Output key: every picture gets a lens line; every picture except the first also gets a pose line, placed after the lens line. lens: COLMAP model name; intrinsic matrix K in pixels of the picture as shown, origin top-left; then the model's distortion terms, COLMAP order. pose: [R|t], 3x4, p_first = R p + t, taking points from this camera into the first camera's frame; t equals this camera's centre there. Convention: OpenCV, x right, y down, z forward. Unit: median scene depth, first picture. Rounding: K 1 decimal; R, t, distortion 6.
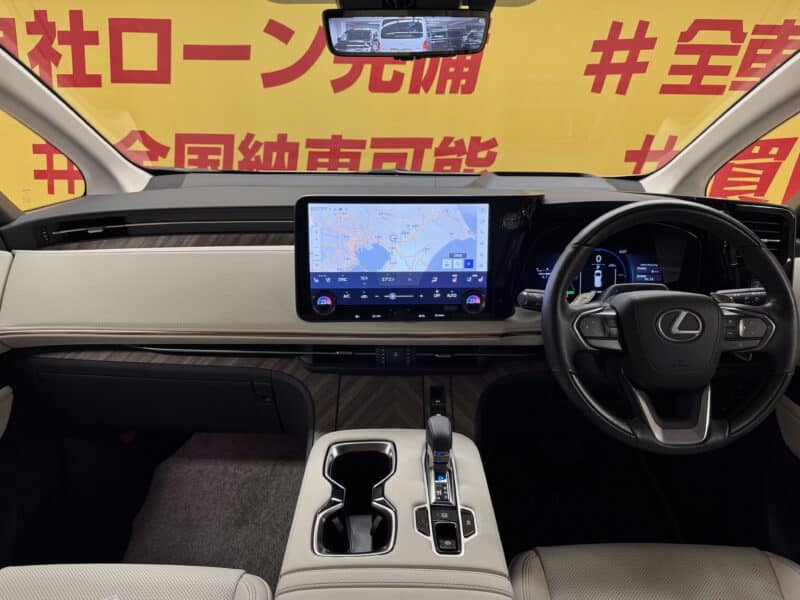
lens RADIAL K [[599.9, 0, 417.7], [0, 599.9, 302.1], [0, 0, 1]] dist [0.012765, -0.006321]
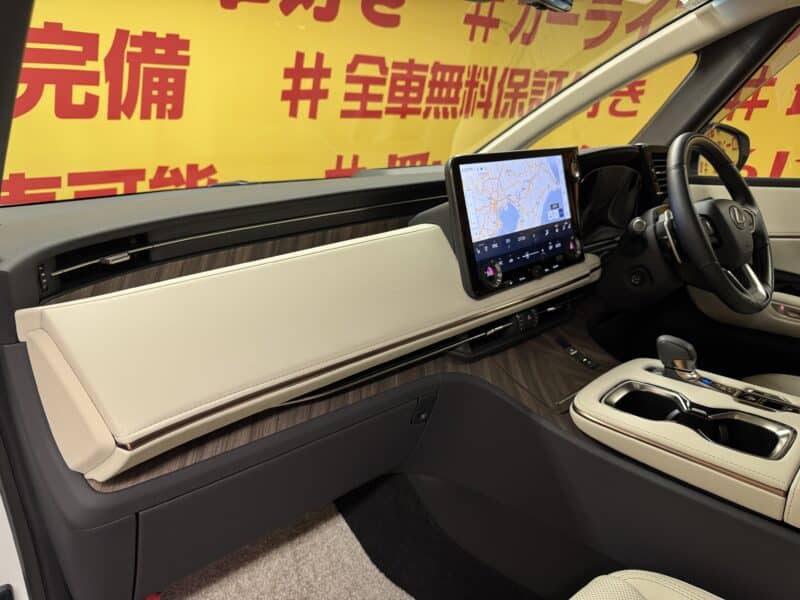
lens RADIAL K [[561.1, 0, 397.7], [0, 561.1, 287.2], [0, 0, 1]] dist [0.098815, -0.099792]
pose [[0.739022, -0.210769, 0.639862, -0.294582], [0.271913, 0.962317, 0.002934, -0.007338], [-0.616369, 0.171819, 0.768484, 0.165334]]
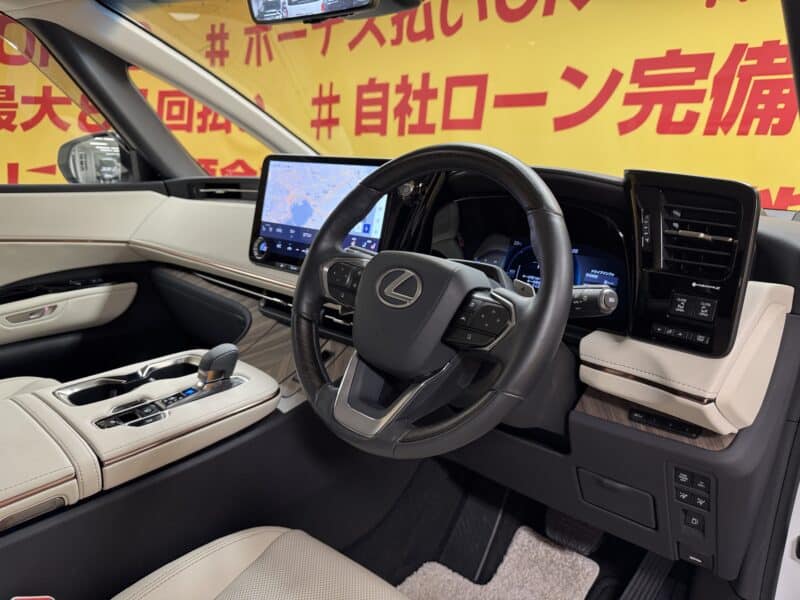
lens RADIAL K [[599.9, 0, 417.7], [0, 599.9, 302.1], [0, 0, 1]] dist [0.012765, -0.006321]
pose [[0.741604, 0.168349, -0.649371, 0.298882], [-0.251032, 0.967312, -0.035911, 0.024411], [0.622099, 0.189645, 0.759624, 0.127178]]
